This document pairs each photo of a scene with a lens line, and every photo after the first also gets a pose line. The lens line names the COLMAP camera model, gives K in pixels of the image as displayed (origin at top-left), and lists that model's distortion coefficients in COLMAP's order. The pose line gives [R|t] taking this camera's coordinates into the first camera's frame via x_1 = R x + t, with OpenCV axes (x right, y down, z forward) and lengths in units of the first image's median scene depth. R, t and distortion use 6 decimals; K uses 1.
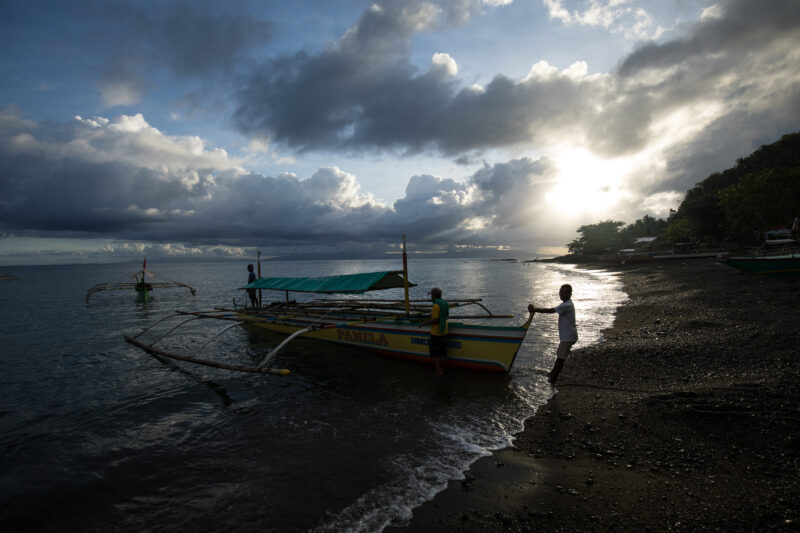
lens RADIAL K [[400.4, 0, 411.4], [0, 400.4, 262.4], [0, 0, 1]] dist [-0.000381, 0.000576]
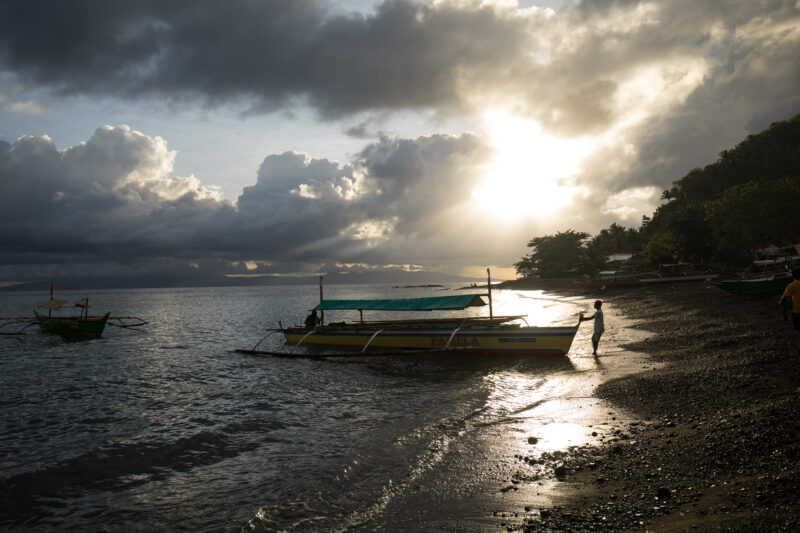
lens RADIAL K [[698.1, 0, 400.0], [0, 698.1, 266.5], [0, 0, 1]] dist [0.042060, -0.004180]
pose [[0.968038, 0.001013, 0.250800, -0.913015], [0.008335, 0.999310, -0.036208, 0.021974], [-0.250664, 0.037141, 0.967361, -1.088550]]
